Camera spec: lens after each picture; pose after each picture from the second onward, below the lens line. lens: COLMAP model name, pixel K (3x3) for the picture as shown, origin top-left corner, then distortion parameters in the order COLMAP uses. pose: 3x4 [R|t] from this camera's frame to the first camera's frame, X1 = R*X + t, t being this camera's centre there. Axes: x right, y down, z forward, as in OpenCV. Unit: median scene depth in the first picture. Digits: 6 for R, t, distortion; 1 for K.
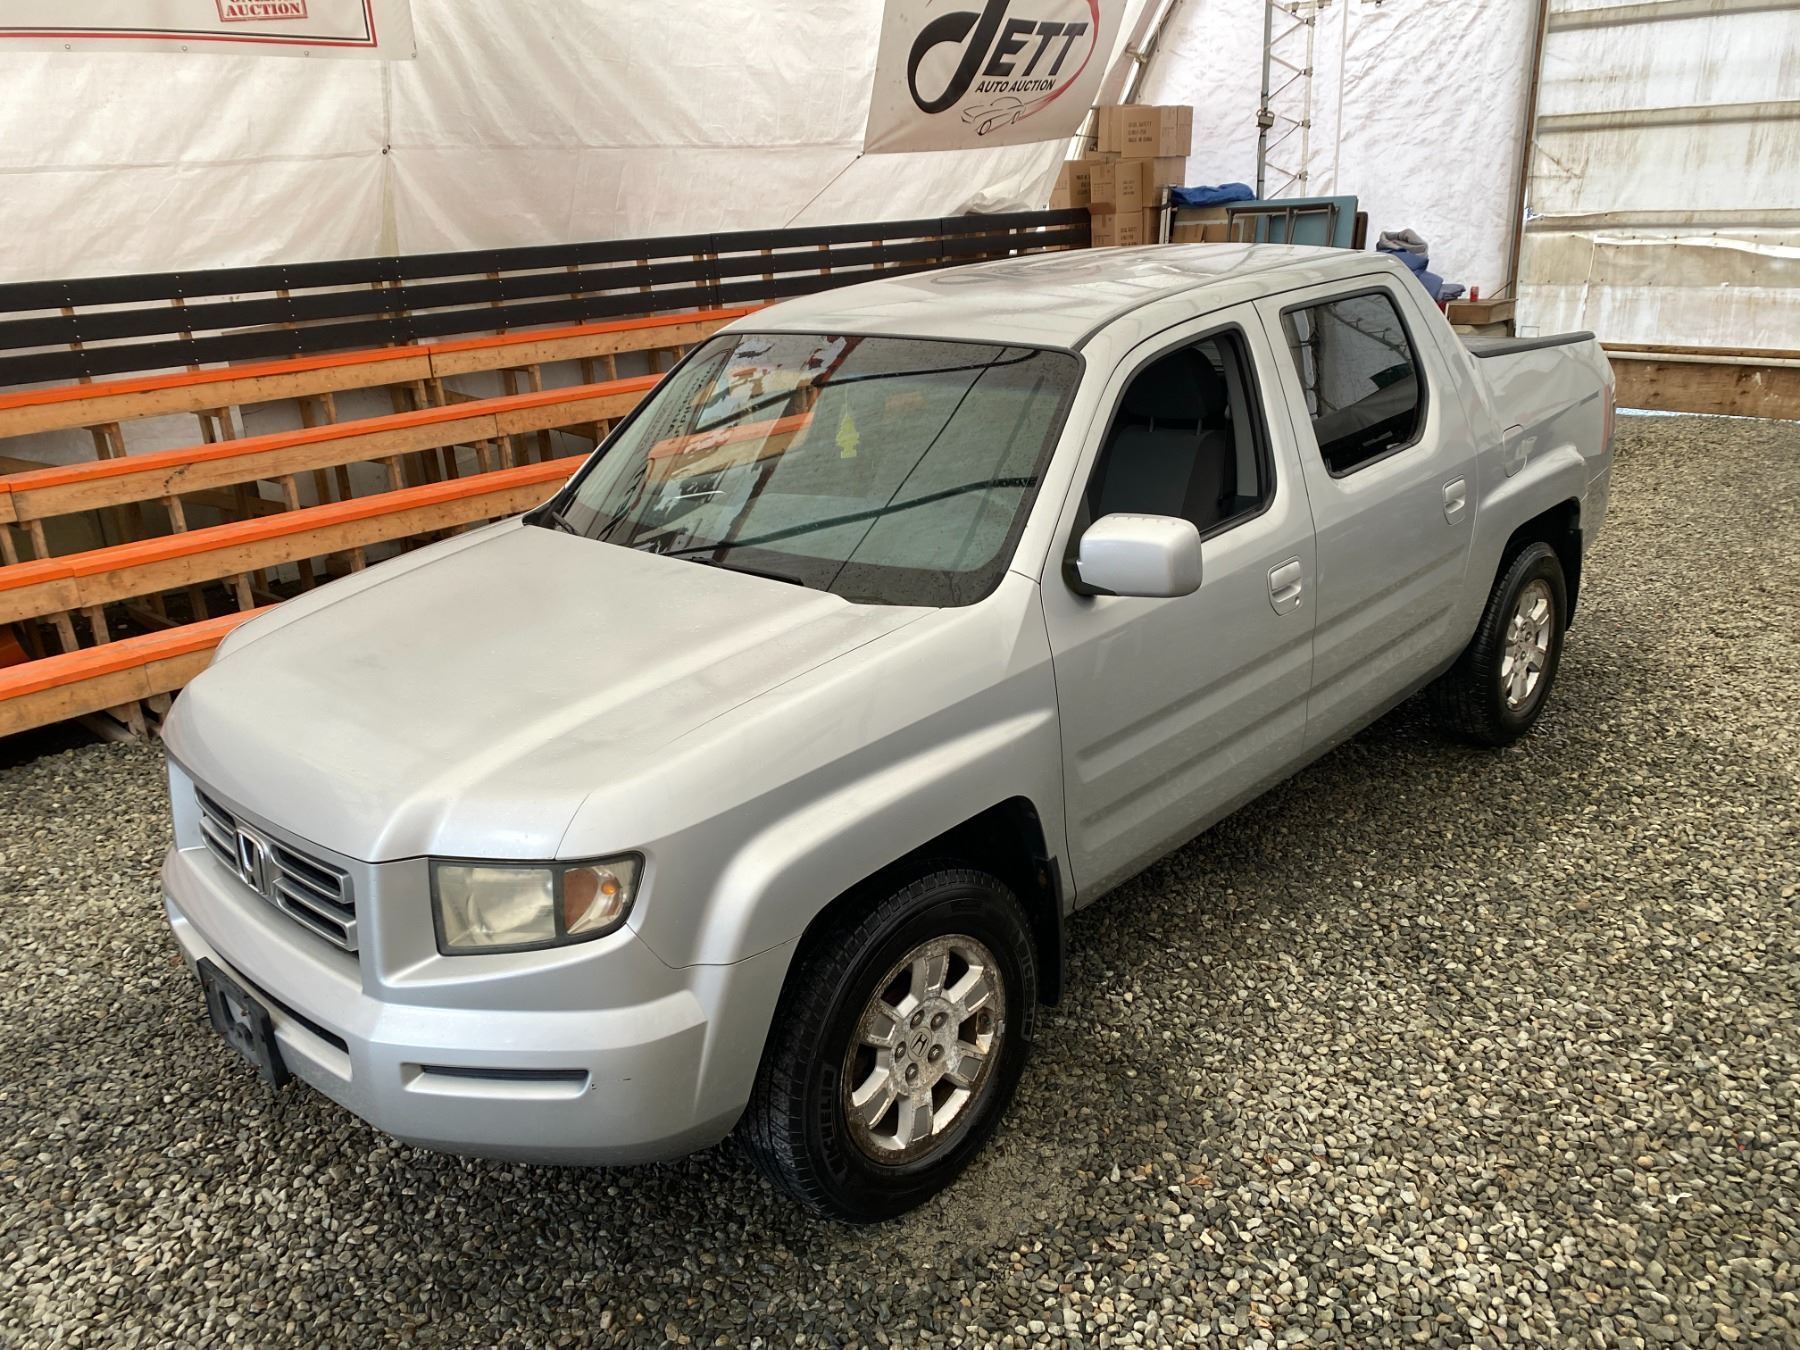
lens RADIAL K [[1400.8, 0, 887.4], [0, 1400.8, 672.3], [0, 0, 1]] dist [0.013766, -0.005580]
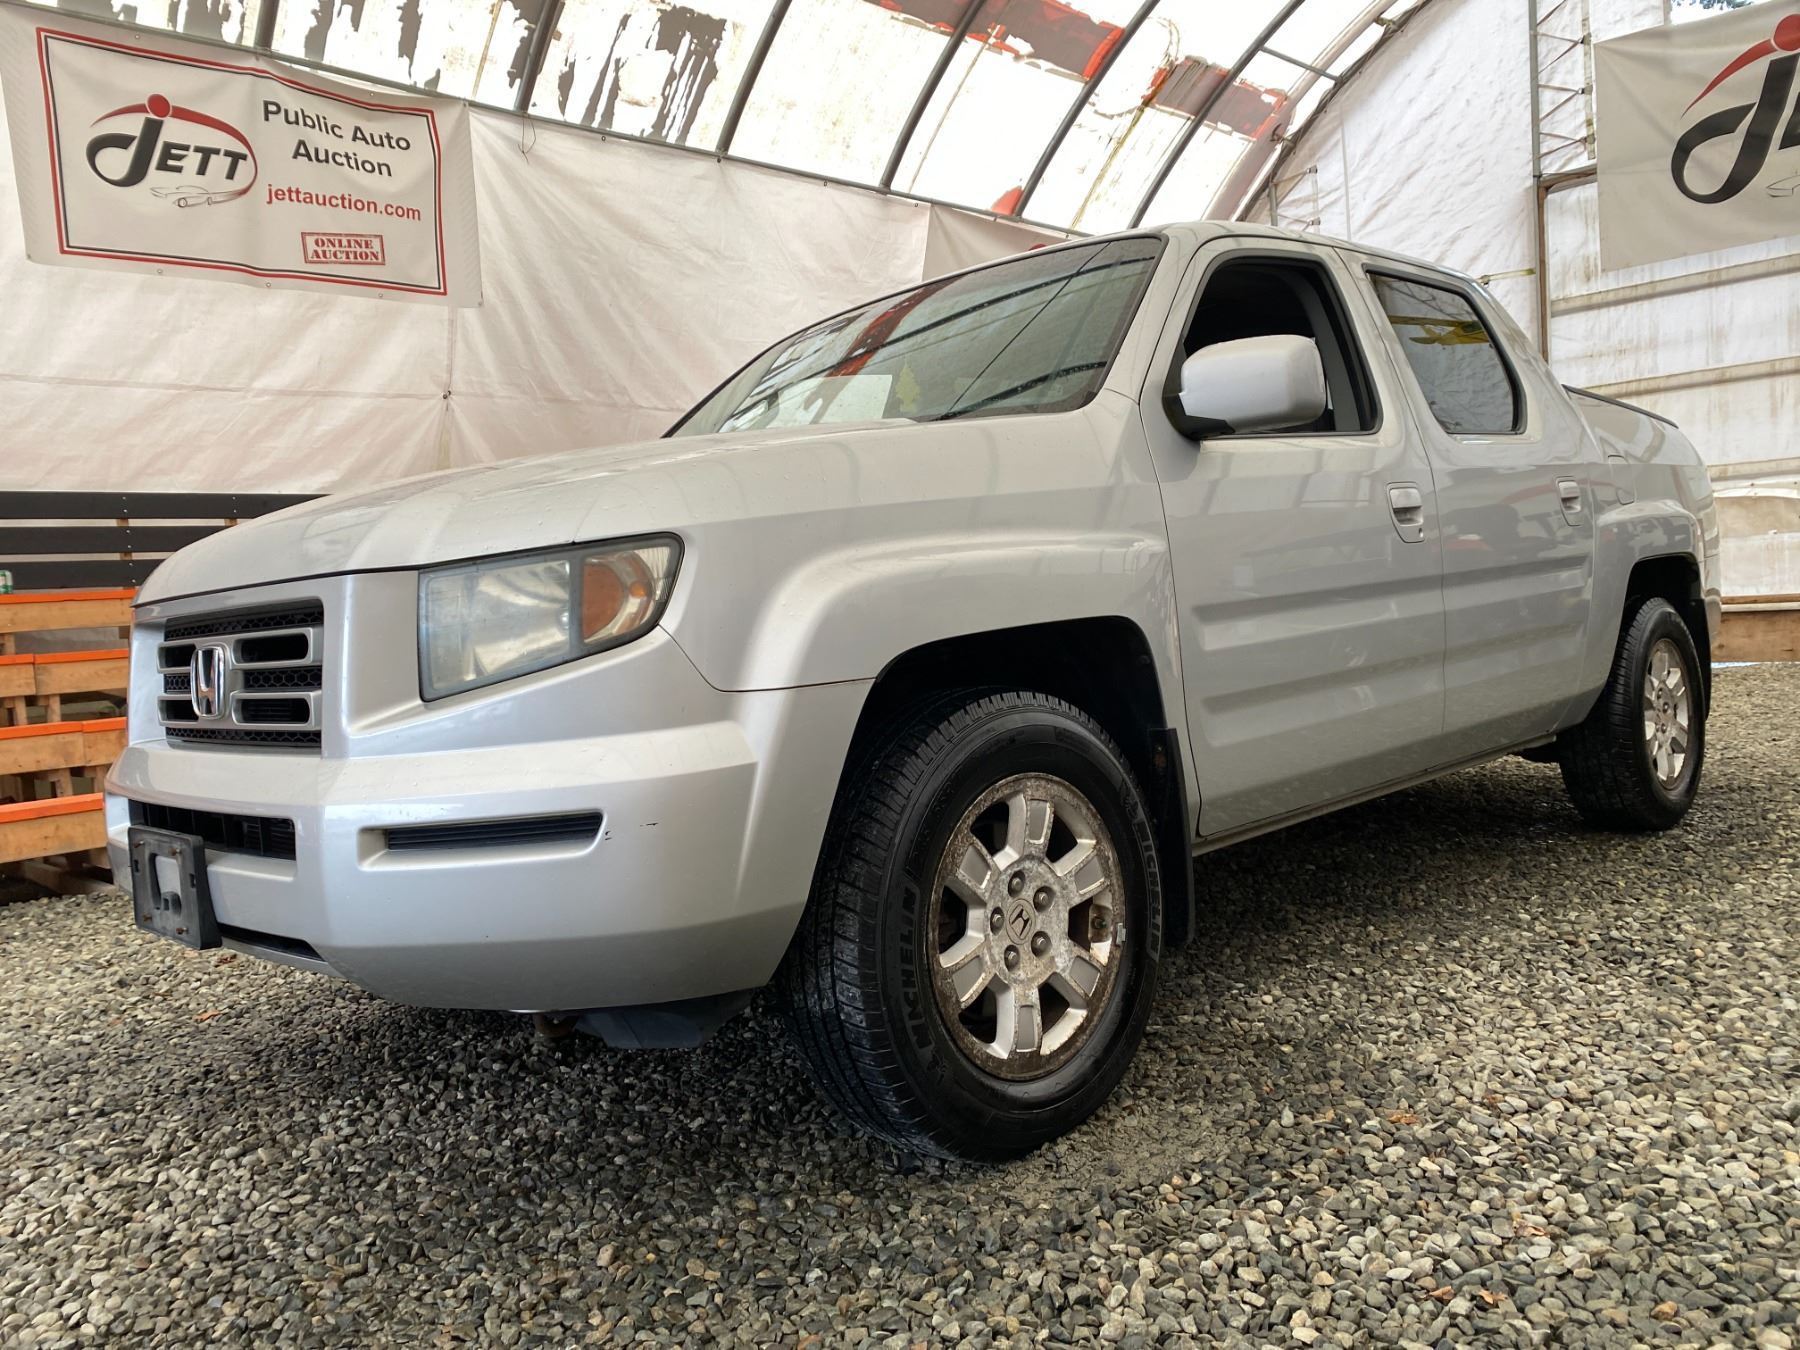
lens RADIAL K [[1400.8, 0, 868.0], [0, 1400.8, 652.1], [0, 0, 1]] dist [0.013766, -0.005580]
pose [[0.999345, -0.014424, -0.033181, -0.031758], [0.003909, 0.954770, -0.297320, 0.328265], [0.035968, 0.296996, 0.954201, 0.192928]]
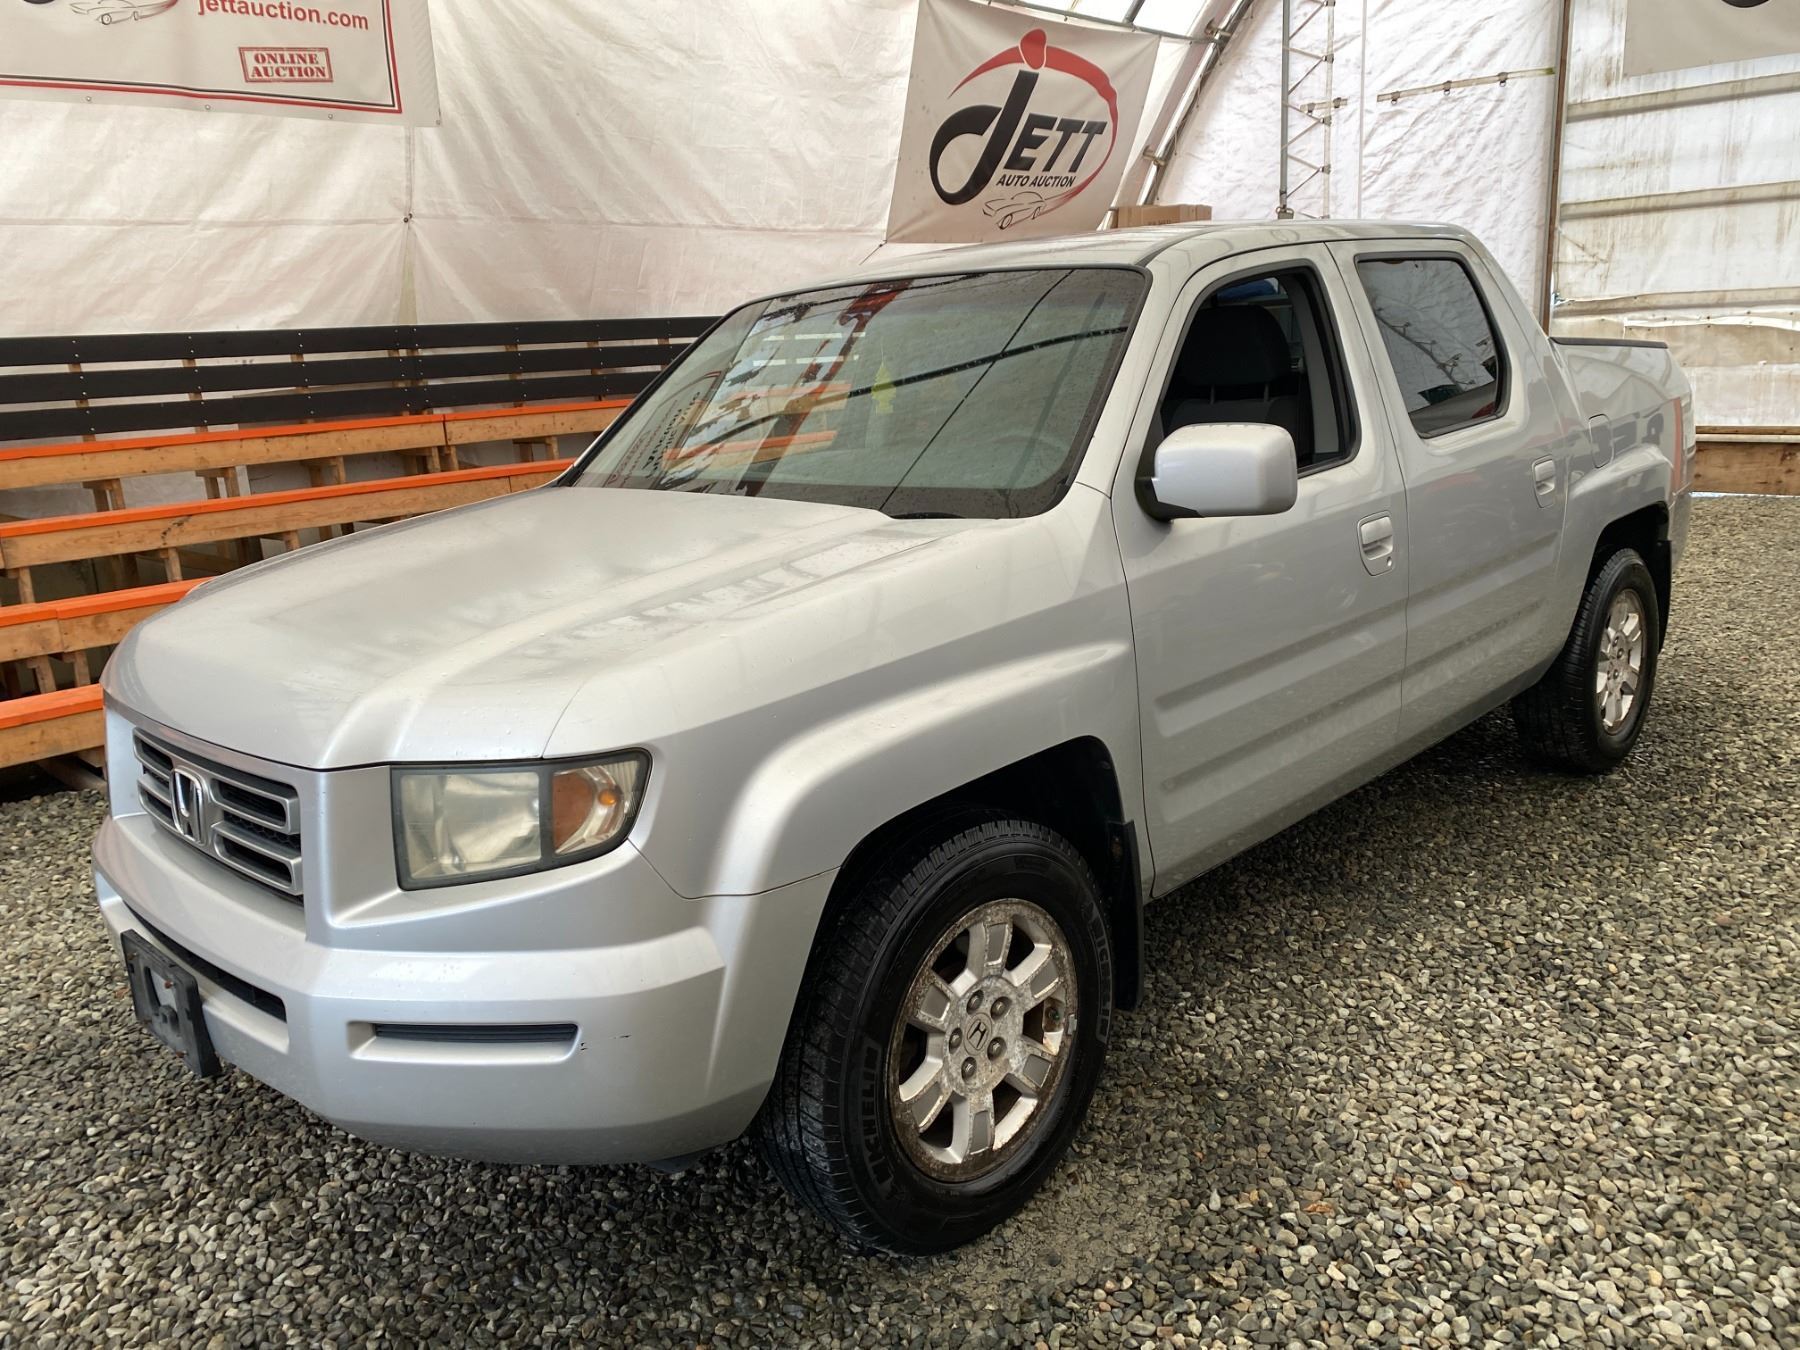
lens RADIAL K [[1400.8, 0, 890.4], [0, 1400.8, 657.3], [0, 0, 1]] dist [0.013766, -0.005580]
pose [[0.999959, -0.002042, -0.008803, -0.019761], [0.001057, 0.993875, -0.110508, 0.125036], [0.008975, 0.110495, 0.993836, 0.135602]]
